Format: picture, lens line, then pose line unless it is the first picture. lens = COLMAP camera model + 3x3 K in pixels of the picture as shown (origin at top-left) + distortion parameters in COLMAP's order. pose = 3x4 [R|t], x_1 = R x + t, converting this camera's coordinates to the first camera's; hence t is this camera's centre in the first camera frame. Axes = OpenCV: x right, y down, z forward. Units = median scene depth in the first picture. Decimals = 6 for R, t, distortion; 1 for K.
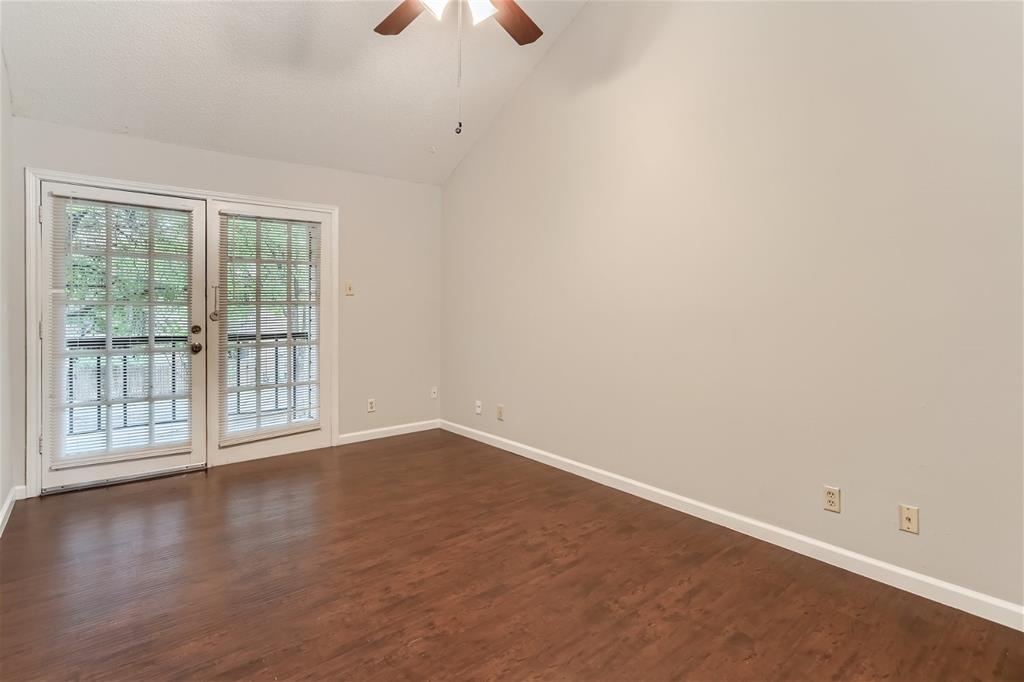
lens RADIAL K [[502.9, 0, 494.5], [0, 502.9, 310.9], [0, 0, 1]] dist [-0.020107, 0.005559]
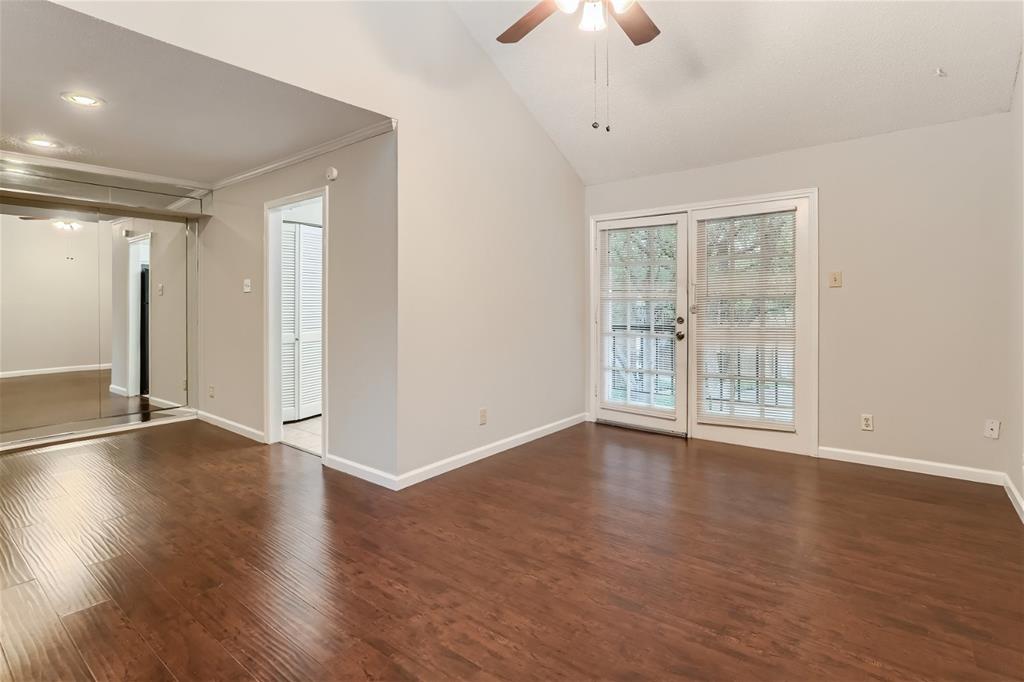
lens RADIAL K [[502.9, 0, 517.4], [0, 502.9, 304.3], [0, 0, 1]] dist [-0.020107, 0.005559]
pose [[0.231877, -0.002560, -0.972742, 0.730106], [0.000859, 0.999997, -0.002427, 0.000483], [0.972745, -0.000272, 0.231878, 0.488781]]
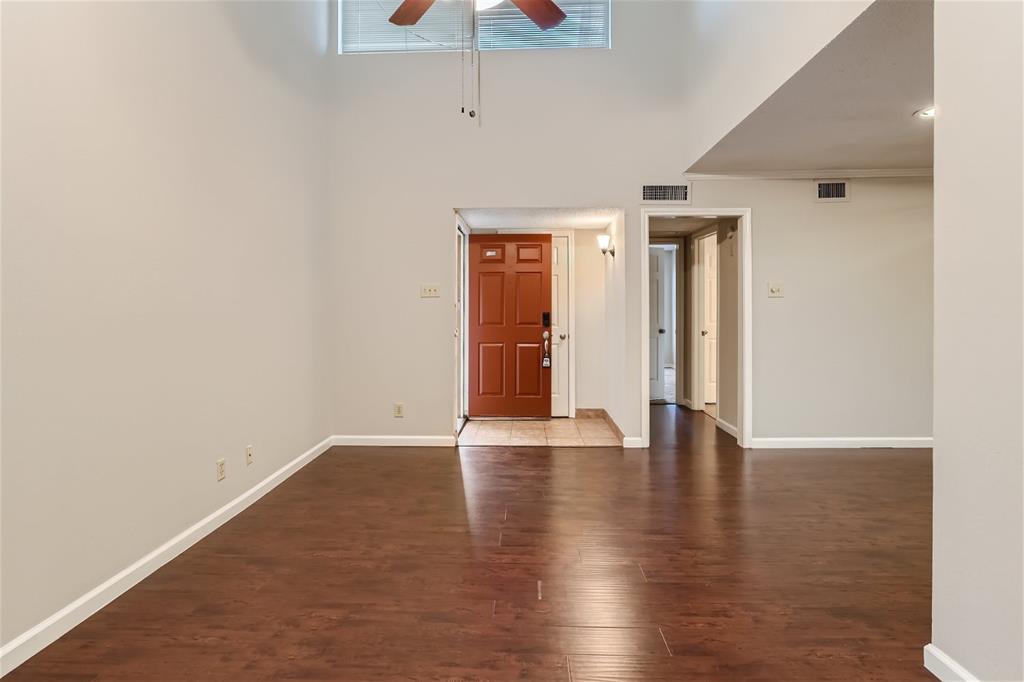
lens RADIAL K [[502.9, 0, 509.0], [0, 502.9, 308.3], [0, 0, 1]] dist [-0.020107, 0.005559]
pose [[-0.758863, -0.000683, 0.651250, -0.596739], [0.004958, 0.999964, 0.006826, -0.017928], [-0.651231, 0.008409, -0.758833, 1.356719]]
